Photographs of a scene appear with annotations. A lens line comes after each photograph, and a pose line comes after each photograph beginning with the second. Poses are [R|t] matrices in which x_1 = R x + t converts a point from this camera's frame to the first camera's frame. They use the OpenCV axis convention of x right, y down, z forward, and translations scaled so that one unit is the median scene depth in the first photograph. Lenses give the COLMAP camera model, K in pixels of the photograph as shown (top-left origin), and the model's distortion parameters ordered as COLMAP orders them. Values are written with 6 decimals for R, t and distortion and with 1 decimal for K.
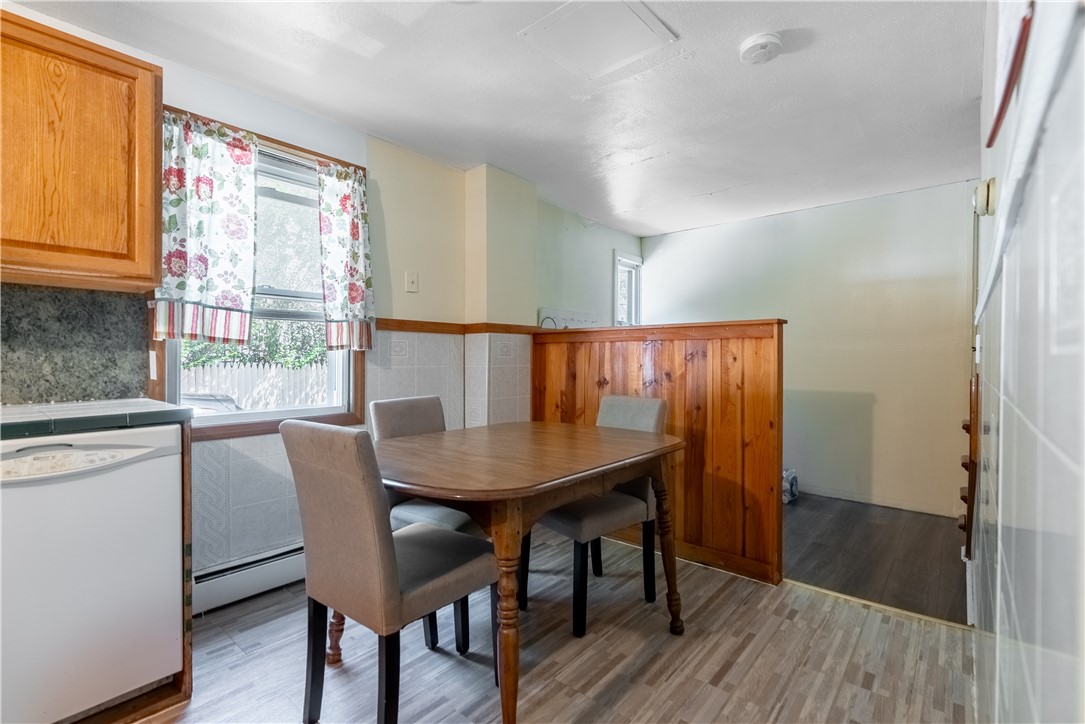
lens RADIAL K [[490.6, 0, 542.5], [0, 490.6, 362.0], [0, 0, 1]] dist [-0.001573, -0.000043]
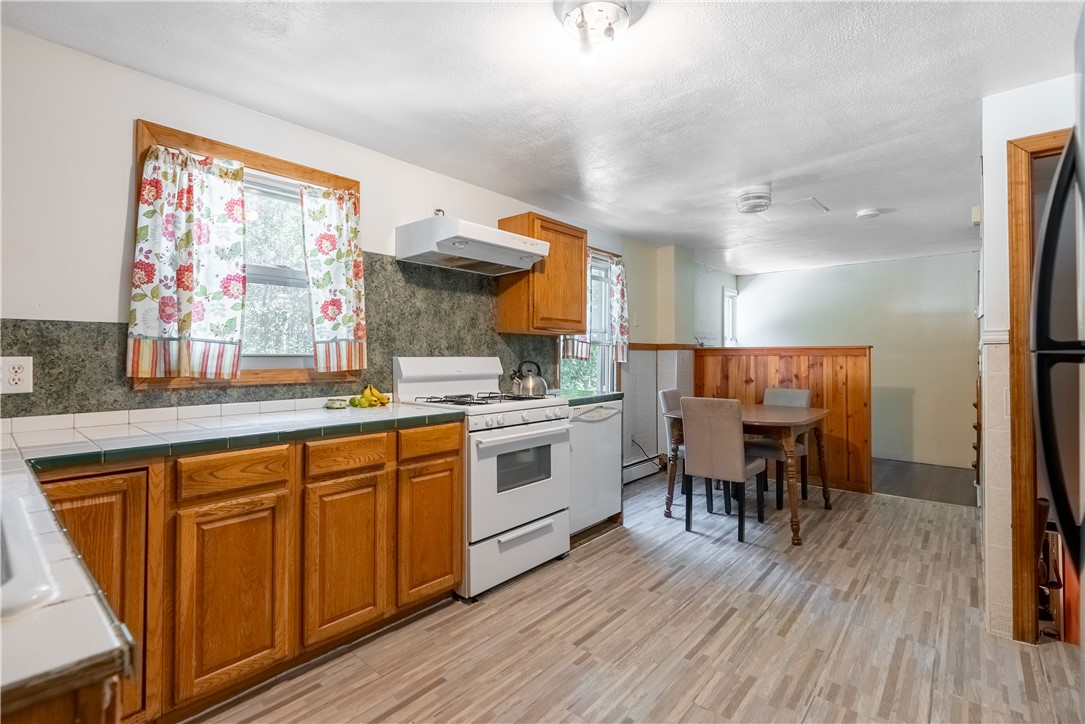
lens RADIAL K [[500.5, 0, 543.4], [0, 500.5, 348.8], [0, 0, 1]] dist [0.002204, 0.000372]
pose [[1.000000, 0.000142, 0.000980, -0.670370], [-0.000119, 0.999729, -0.023290, -0.030745], [-0.000983, 0.023290, 0.999728, -0.784327]]
